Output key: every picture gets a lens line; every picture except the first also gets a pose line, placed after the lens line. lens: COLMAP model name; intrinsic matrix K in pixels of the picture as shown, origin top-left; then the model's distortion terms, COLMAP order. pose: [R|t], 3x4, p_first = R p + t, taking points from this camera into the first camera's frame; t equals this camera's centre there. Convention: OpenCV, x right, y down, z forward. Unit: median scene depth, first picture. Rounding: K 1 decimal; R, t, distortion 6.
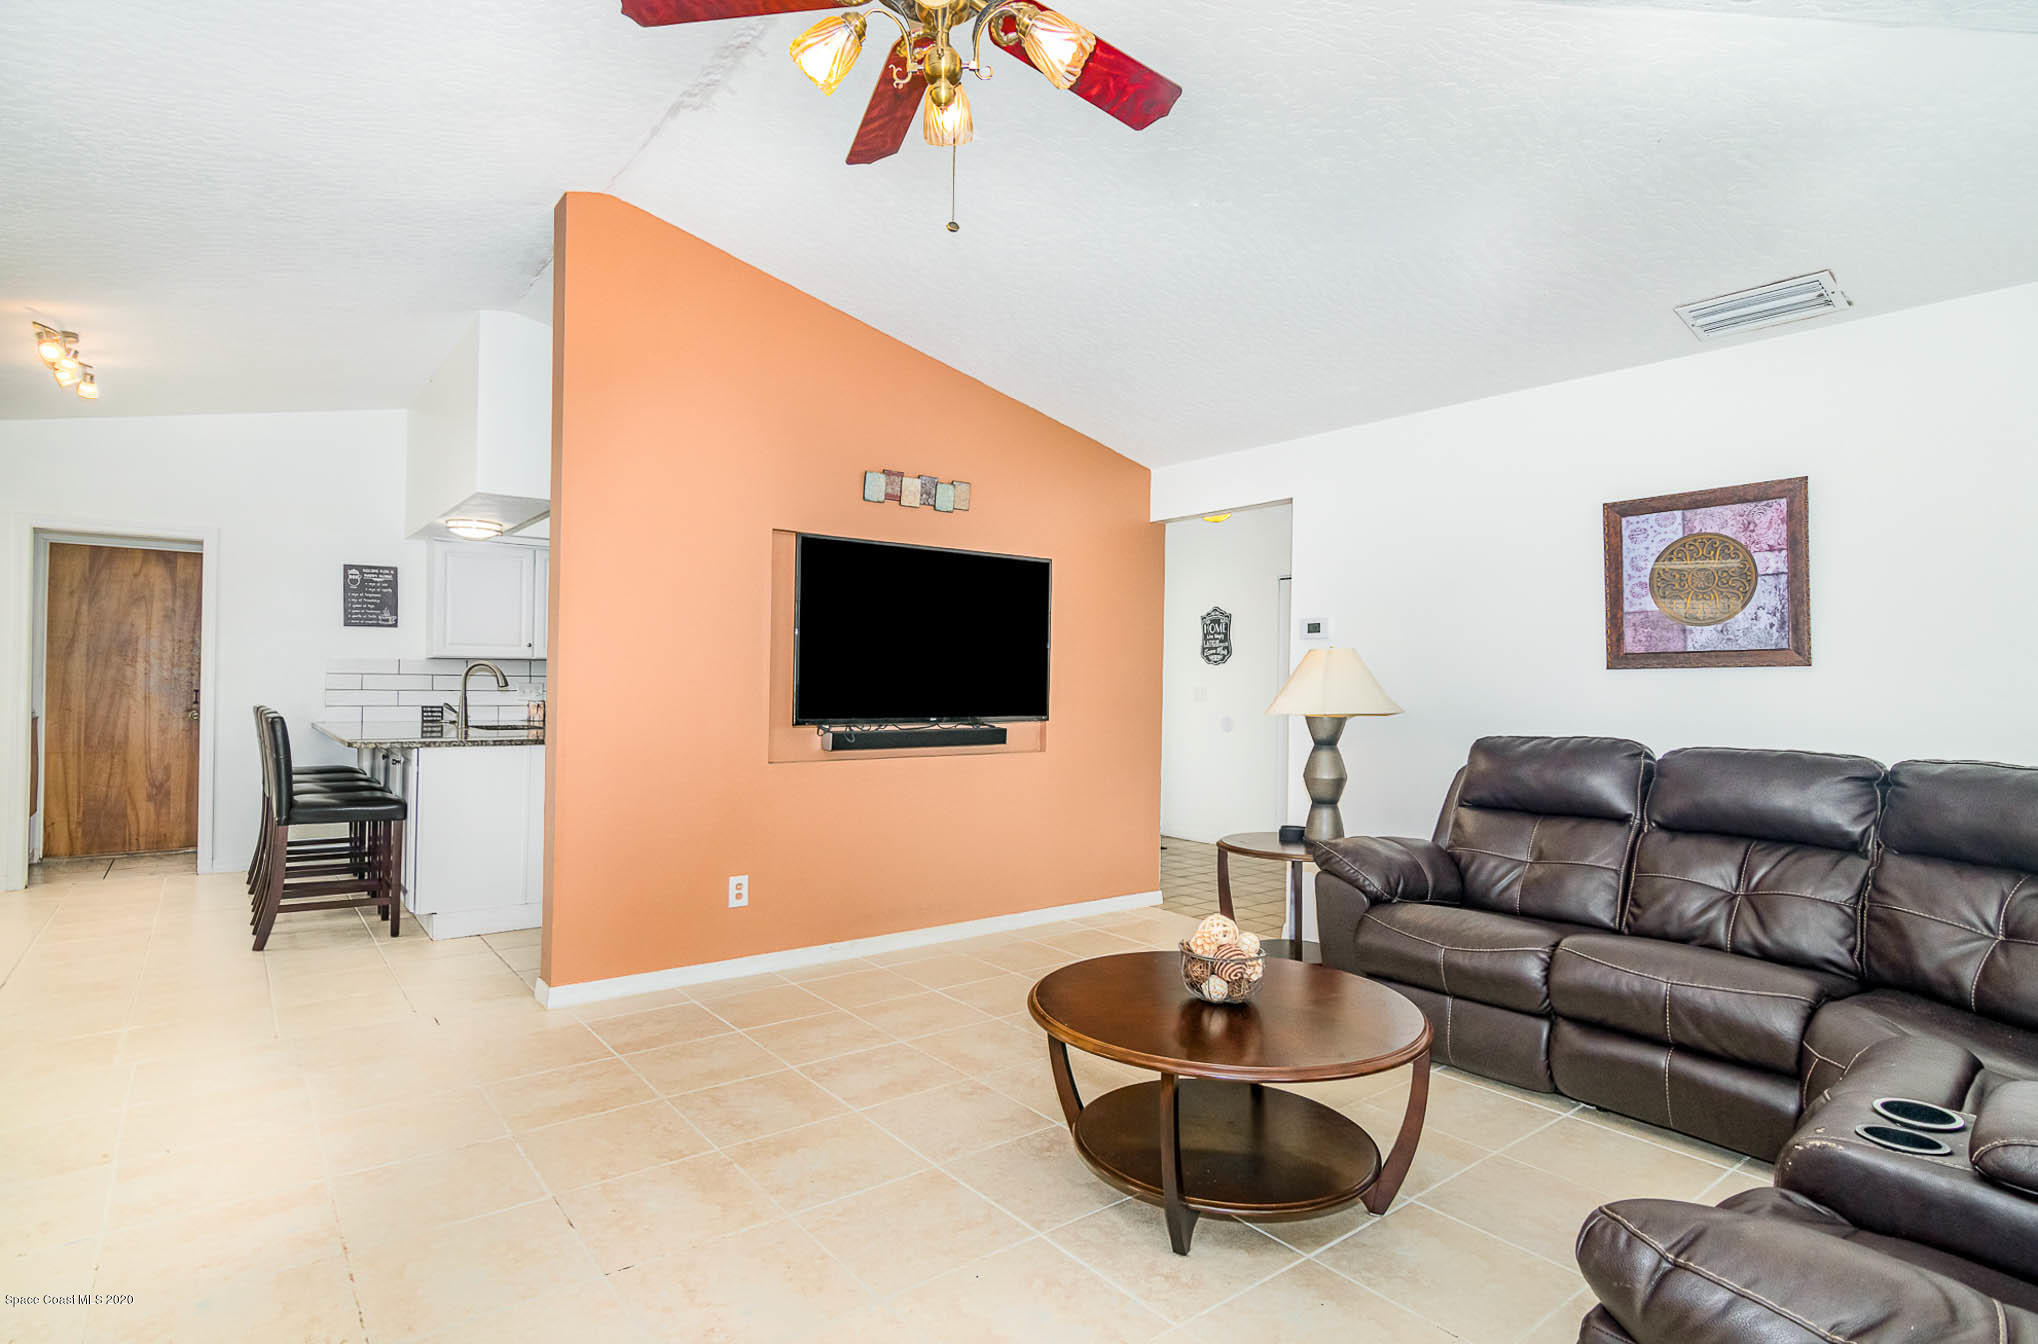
lens RADIAL K [[1009.1, 0, 1006.6], [0, 1009.1, 671.3], [0, 0, 1]] dist [-0.002471, 0.000242]
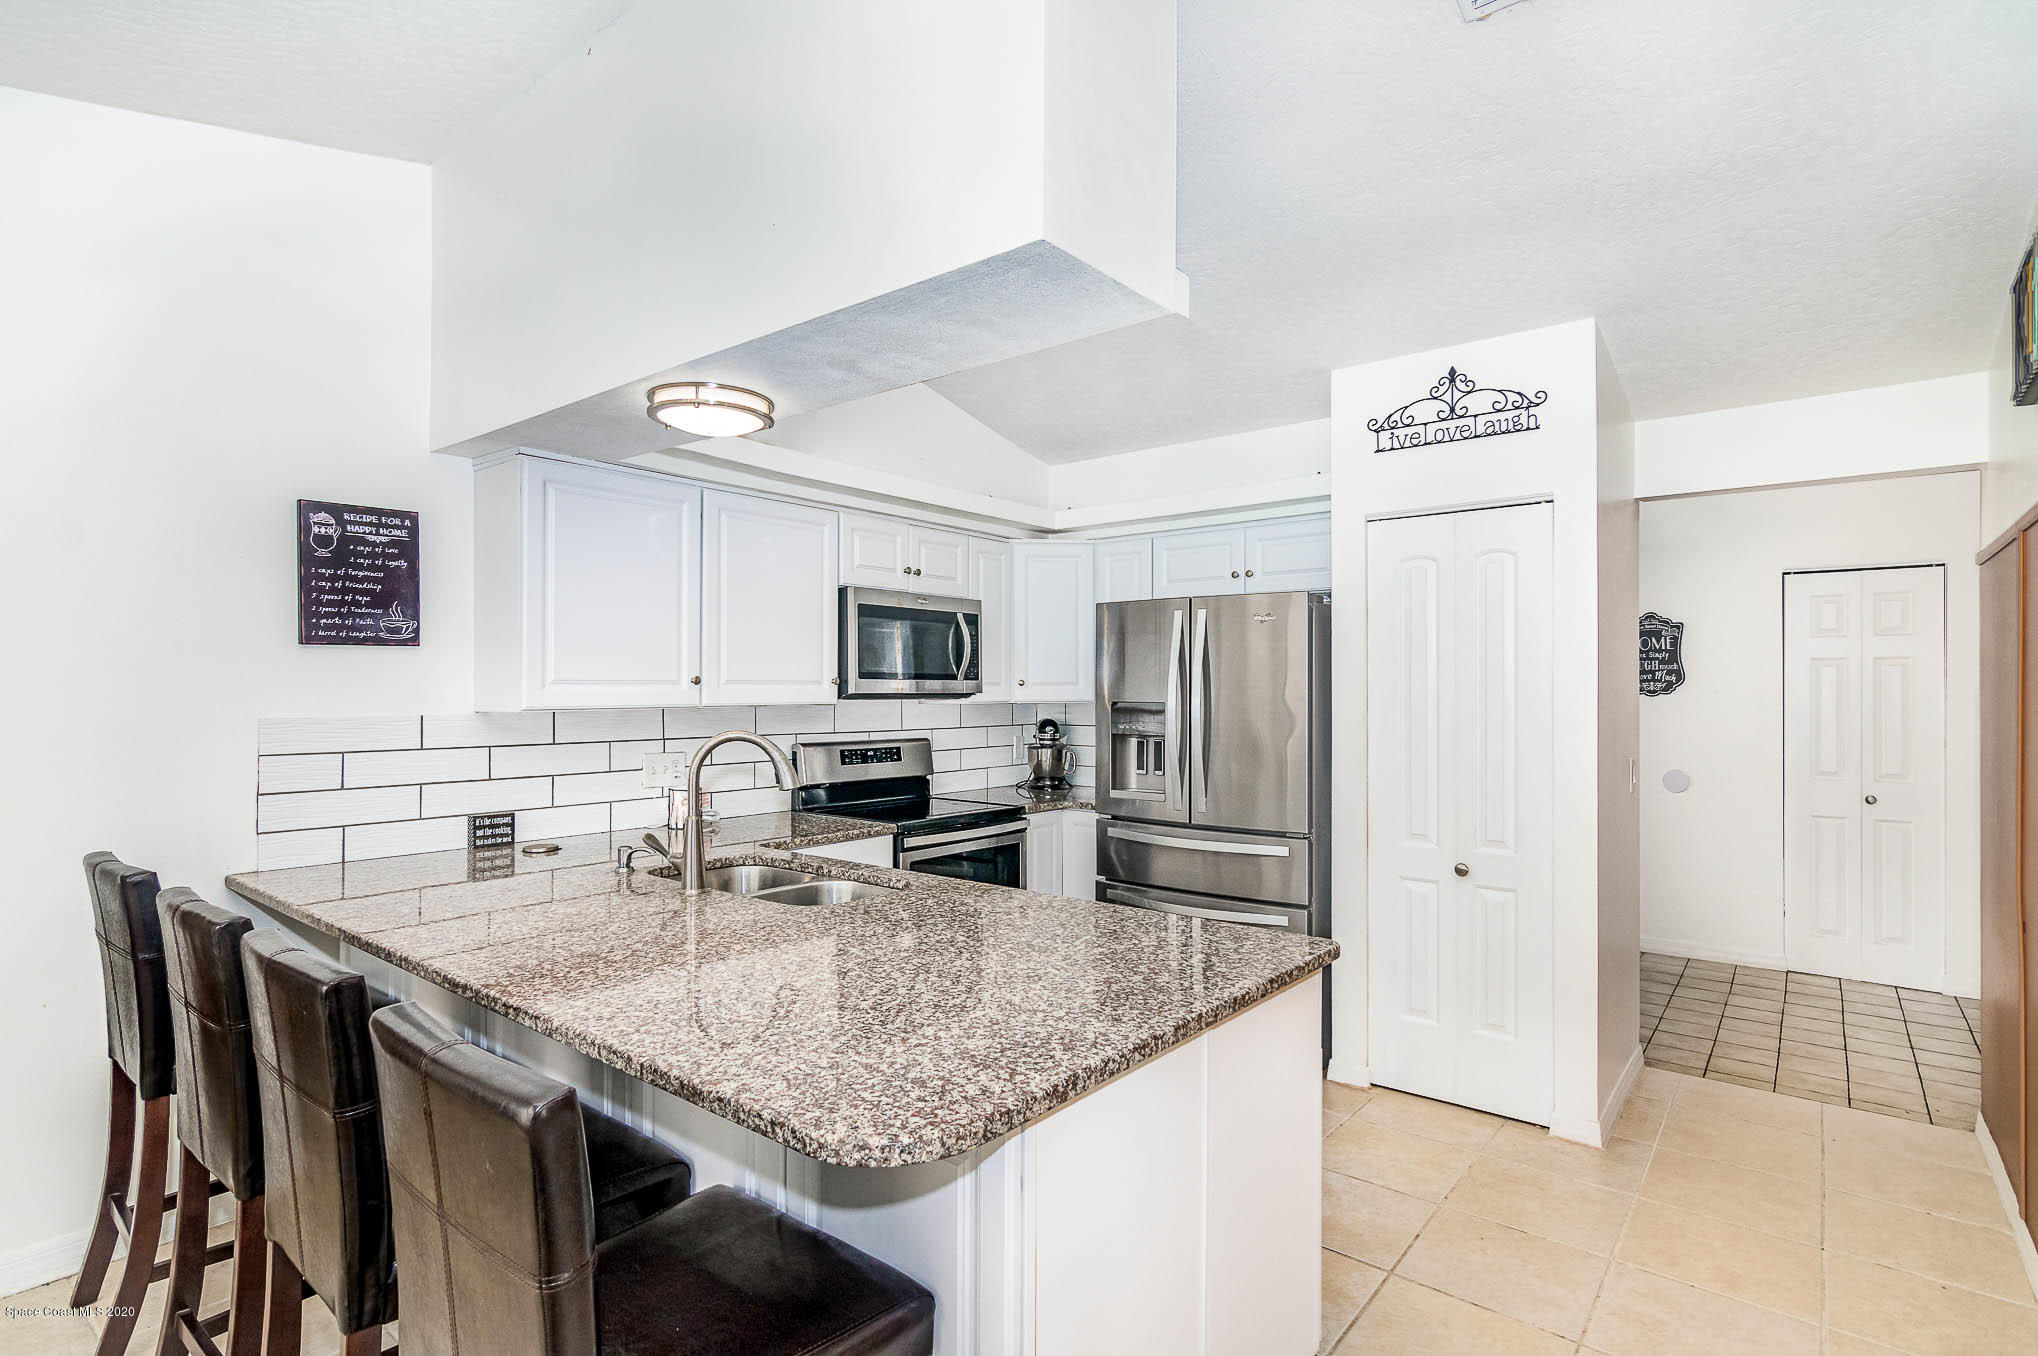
lens RADIAL K [[1009.1, 0, 1013.9], [0, 1009.1, 682.4], [0, 0, 1]] dist [0.001686, -0.000653]
pose [[0.975354, -0.009970, 0.220420, -0.452029], [0.009794, 0.999950, 0.001895, -0.025996], [-0.220428, 0.000310, 0.975403, 0.508685]]
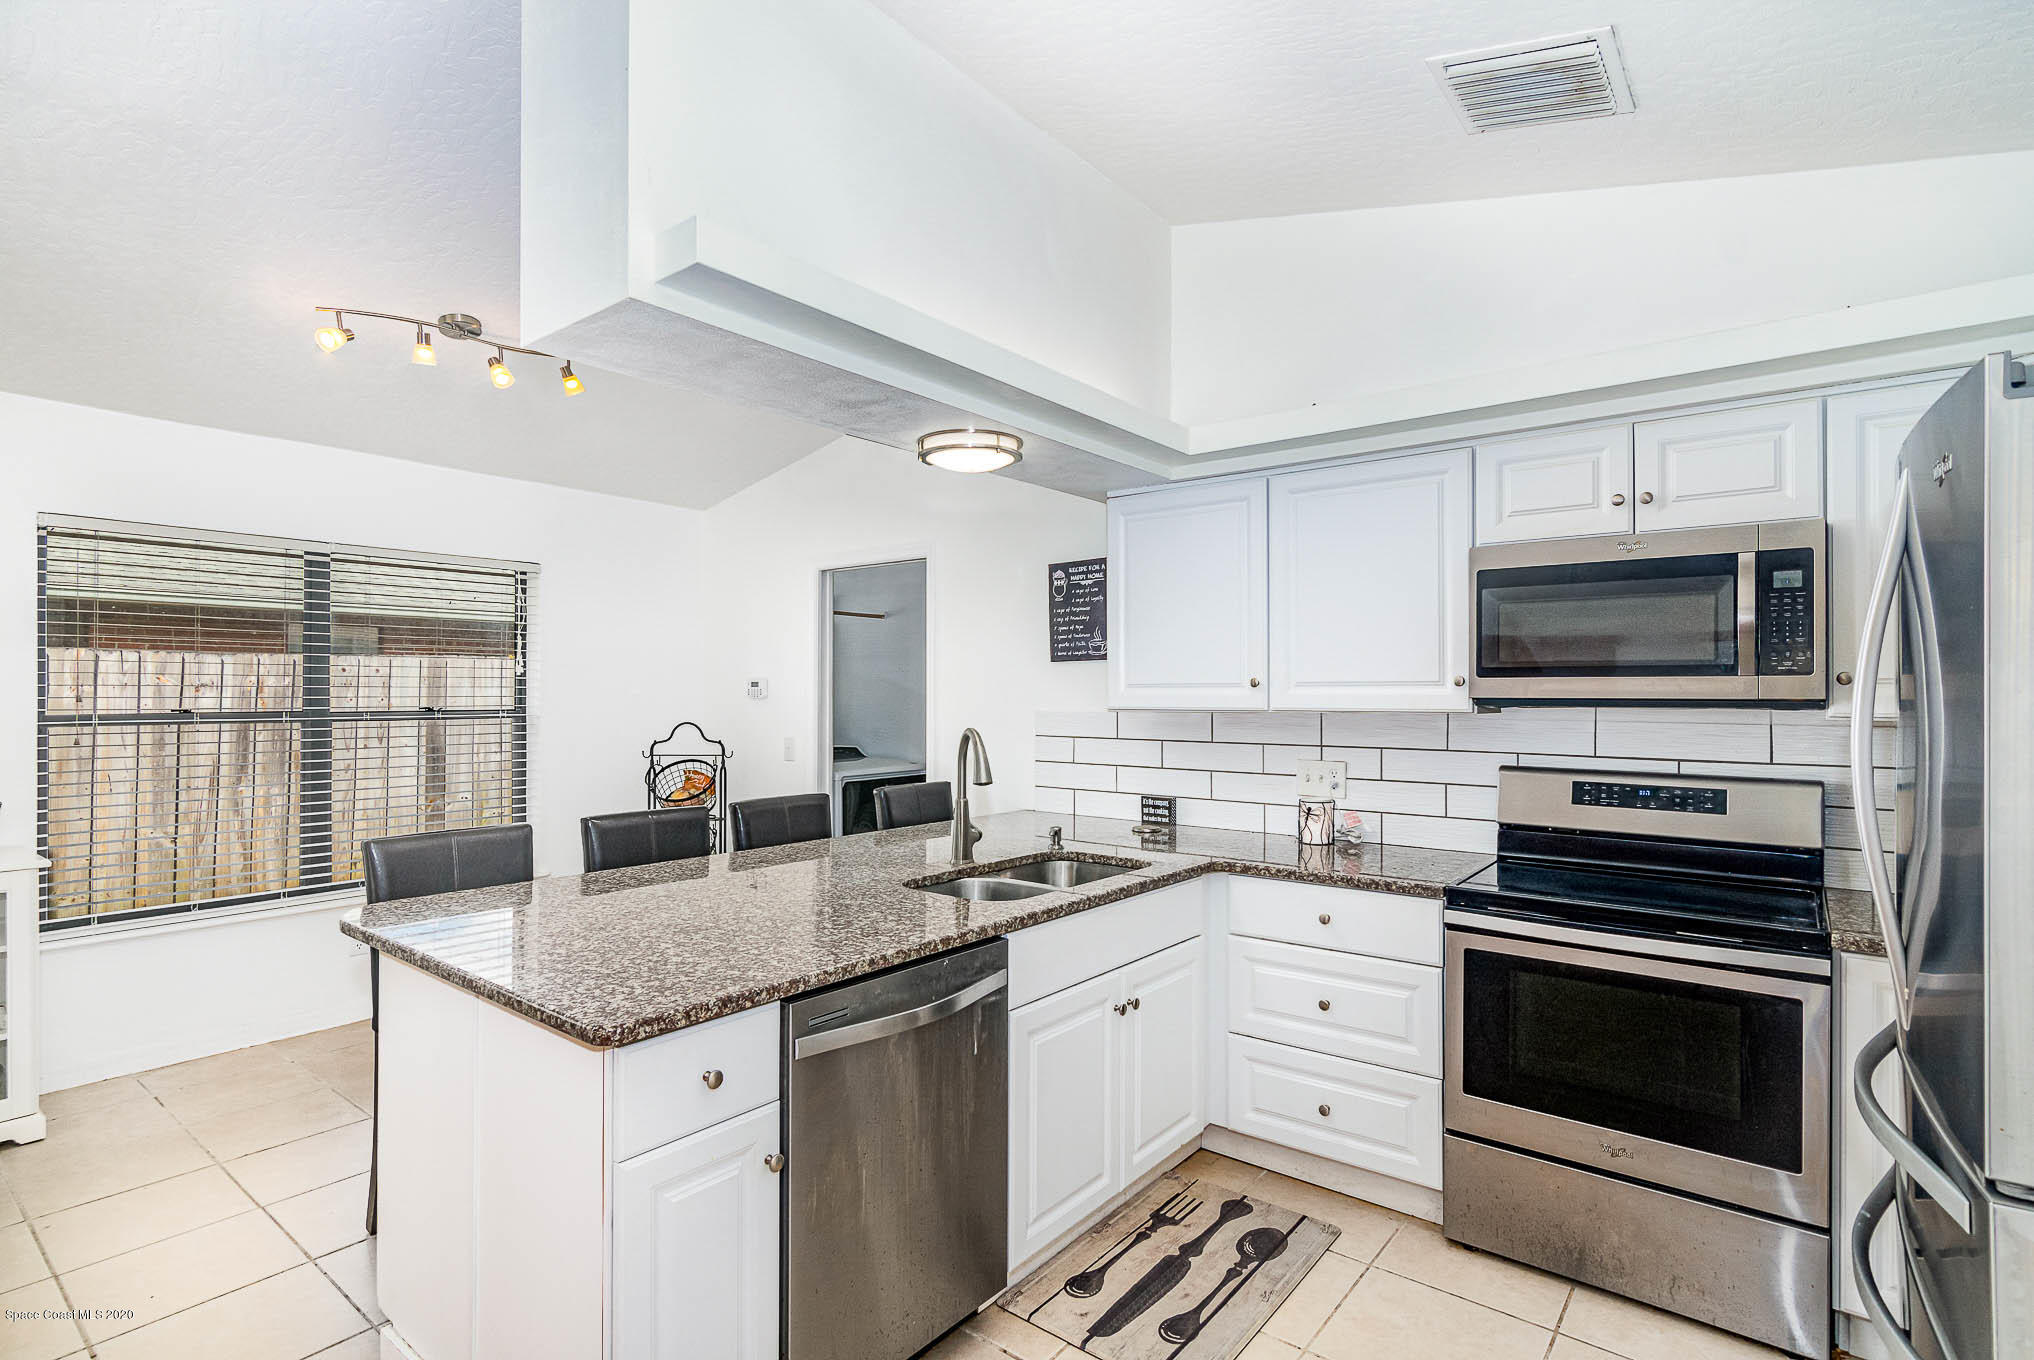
lens RADIAL K [[1007.1, 0, 1005.7], [0, 1007.1, 687.0], [0, 0, 1]] dist [0.001686, -0.000653]
pose [[0.222548, -0.016361, -0.974784, -0.044604], [0.009506, 0.999848, -0.014612, -0.019694], [0.974875, -0.006015, 0.222670, 0.823494]]
